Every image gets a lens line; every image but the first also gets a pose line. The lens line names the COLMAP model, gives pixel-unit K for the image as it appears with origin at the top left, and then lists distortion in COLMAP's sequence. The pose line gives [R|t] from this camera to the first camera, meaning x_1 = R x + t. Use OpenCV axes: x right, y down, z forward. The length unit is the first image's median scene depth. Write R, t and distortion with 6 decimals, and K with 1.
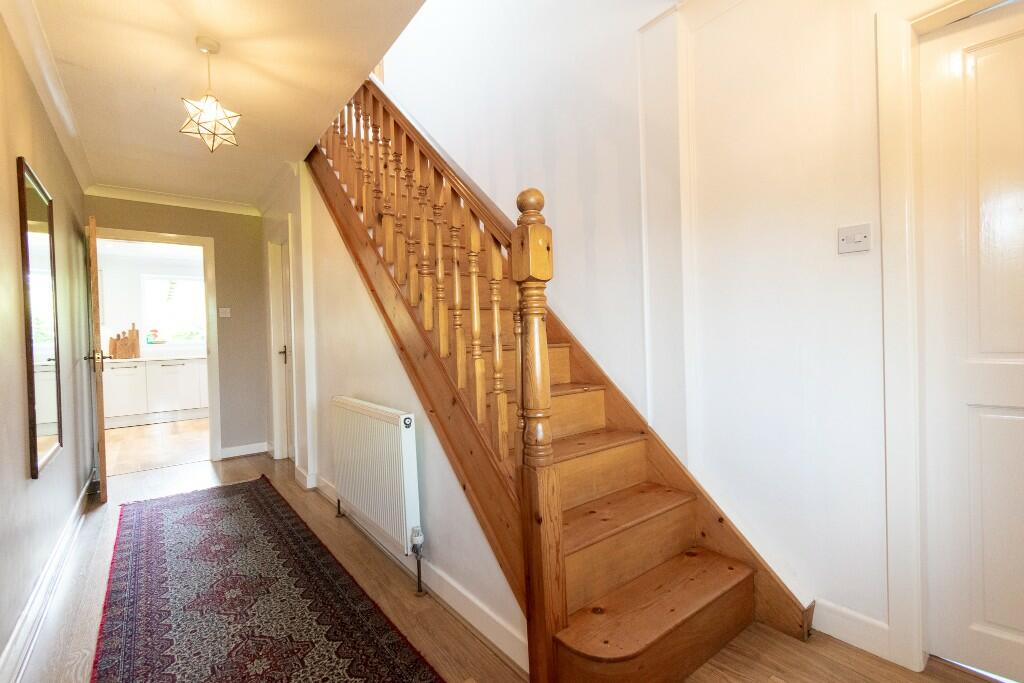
lens RADIAL K [[451.9, 0, 511.6], [0, 451.9, 338.9], [0, 0, 1]] dist [0.004778, -0.000199]
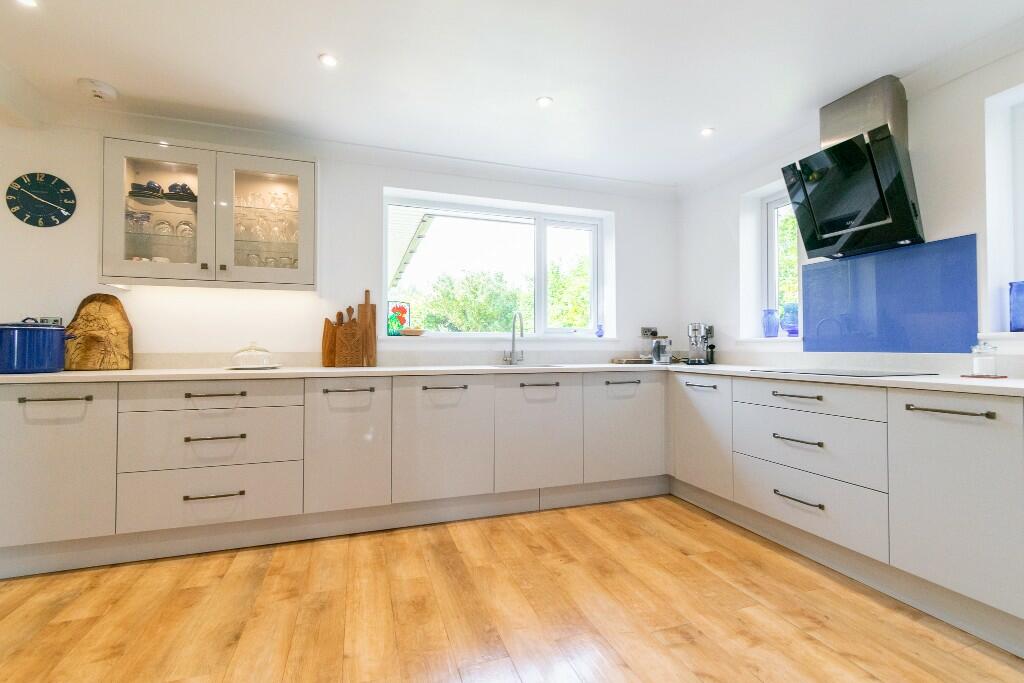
lens RADIAL K [[451.9, 0, 511.6], [0, 451.9, 338.9], [0, 0, 1]] dist [0.004778, -0.000199]
pose [[0.943317, 0.022558, -0.331127, -0.540998], [-0.029923, 0.999405, -0.017160, 0.018646], [0.330542, 0.026096, 0.943430, 0.614472]]
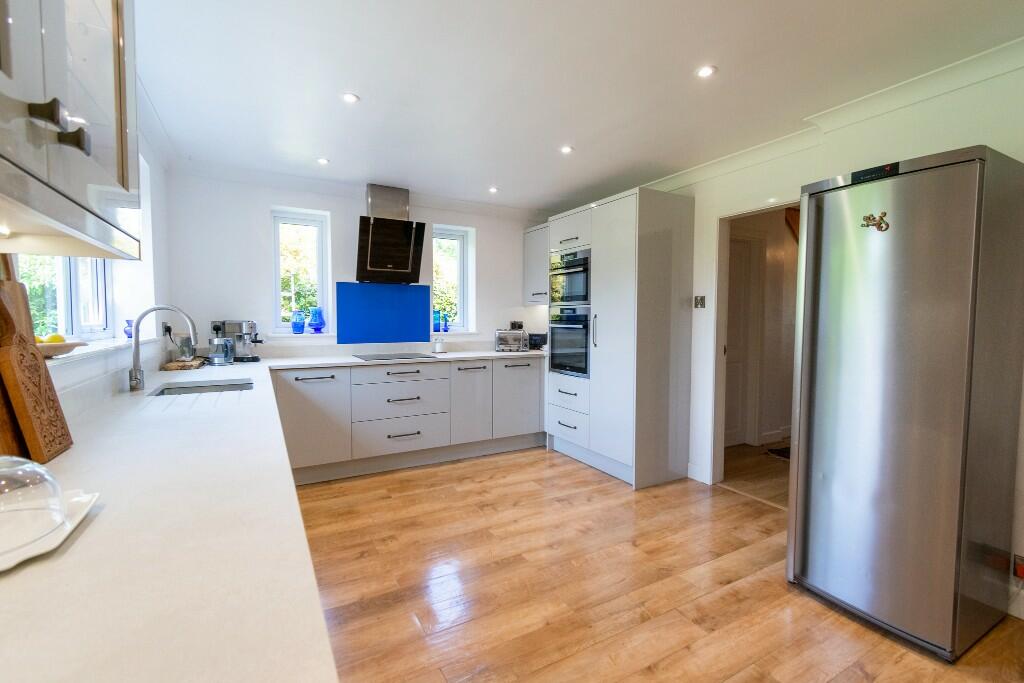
lens RADIAL K [[451.9, 0, 511.6], [0, 451.9, 338.9], [0, 0, 1]] dist [0.004778, -0.000199]
pose [[0.153233, -0.017448, 0.988036, -0.972014], [0.000993, 0.999846, 0.017503, -0.001668], [-0.988190, -0.001700, 0.153226, 0.788889]]
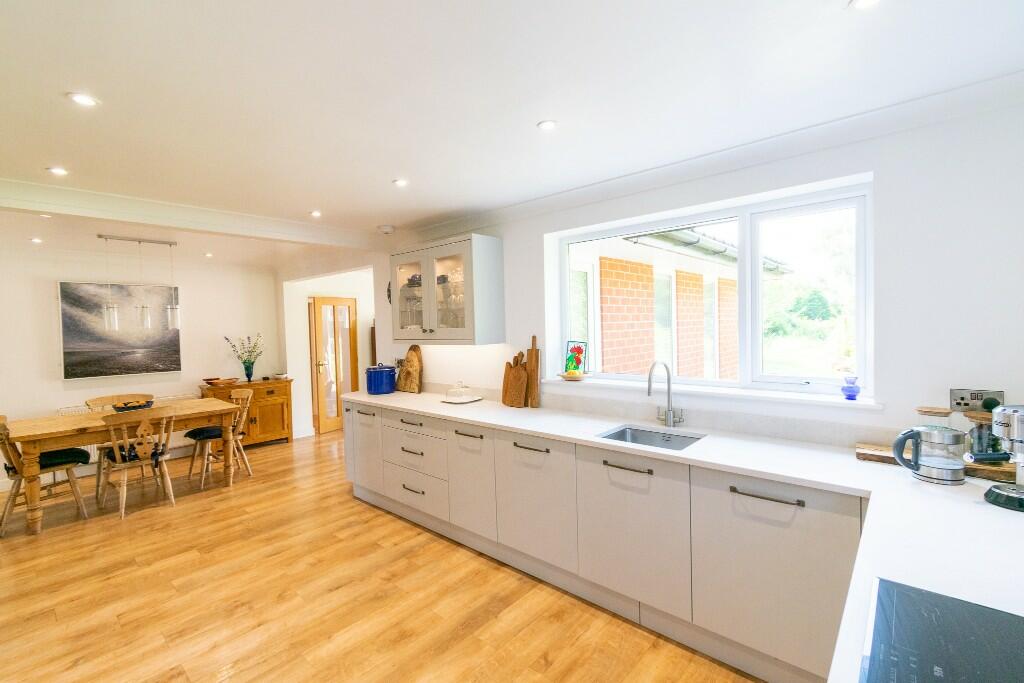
lens RADIAL K [[453.0, 0, 512.0], [0, 453.0, 341.5], [0, 0, 1]] dist [0.009678, -0.000343]
pose [[0.179243, 0.062578, -0.981813, -0.349500], [0.011995, 0.997762, 0.065785, -0.061680], [0.983732, -0.023569, 0.178091, 0.888248]]
